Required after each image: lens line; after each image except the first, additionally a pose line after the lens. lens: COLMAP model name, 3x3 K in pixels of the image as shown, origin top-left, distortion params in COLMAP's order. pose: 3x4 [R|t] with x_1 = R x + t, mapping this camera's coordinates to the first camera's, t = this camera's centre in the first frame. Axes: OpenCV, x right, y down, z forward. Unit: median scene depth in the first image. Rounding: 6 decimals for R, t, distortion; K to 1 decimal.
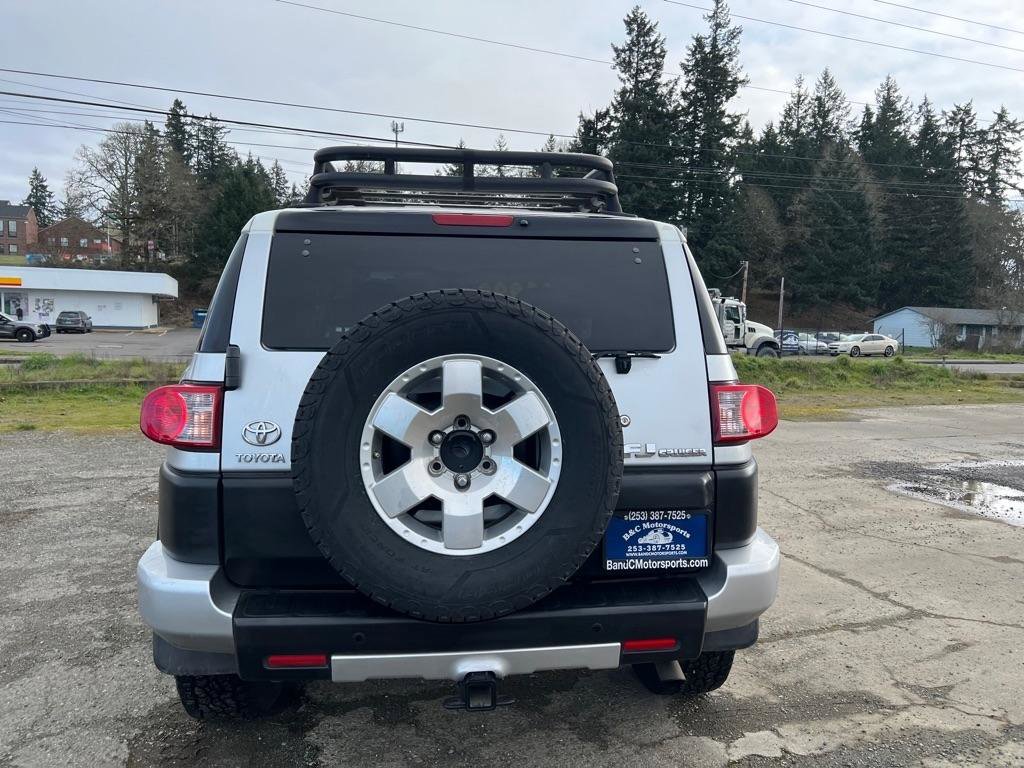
lens RADIAL K [[767.3, 0, 523.3], [0, 767.3, 387.0], [0, 0, 1]] dist [0.055215, -0.063211]
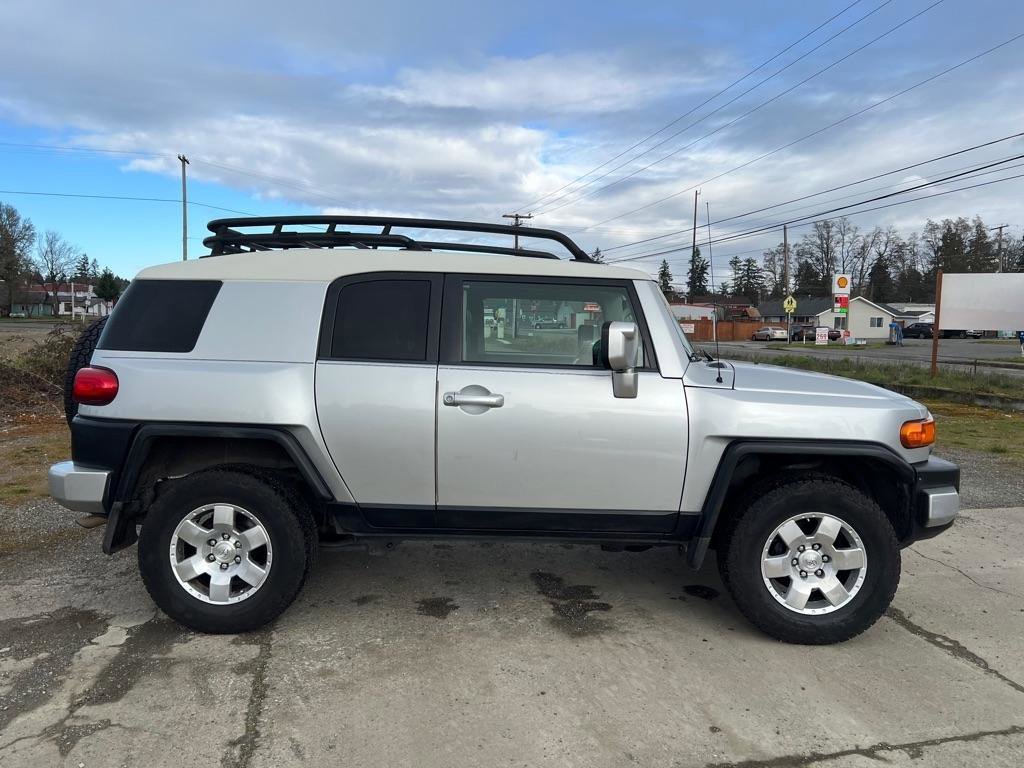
lens RADIAL K [[767.3, 0, 516.4], [0, 767.3, 382.5], [0, 0, 1]] dist [0.055215, -0.063211]
pose [[-0.139573, 0.057495, -0.988541, 1.110339], [-0.100193, 0.992369, 0.071864, -0.113318], [0.985130, 0.109075, -0.132748, 1.328811]]
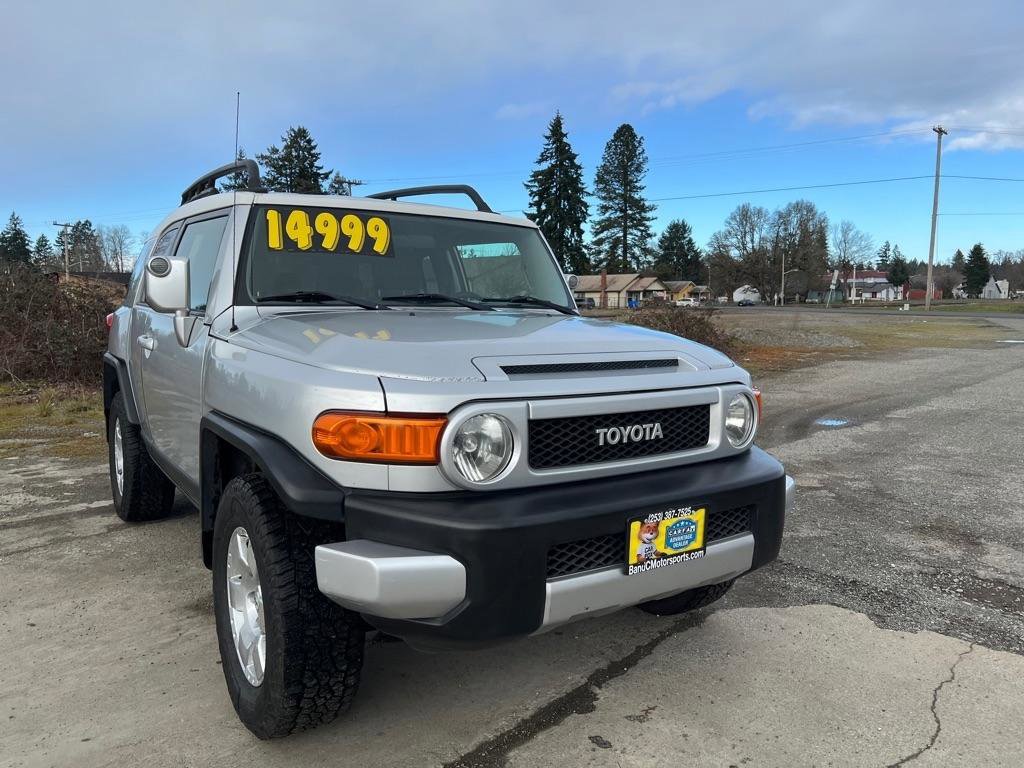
lens RADIAL K [[767.3, 0, 522.0], [0, 767.3, 382.8], [0, 0, 1]] dist [0.055215, -0.063211]
pose [[-0.886974, 0.026453, -0.461060, 0.189623], [-0.060686, 0.983025, 0.173146, -0.165668], [0.457814, 0.181556, -0.870312, 2.241317]]
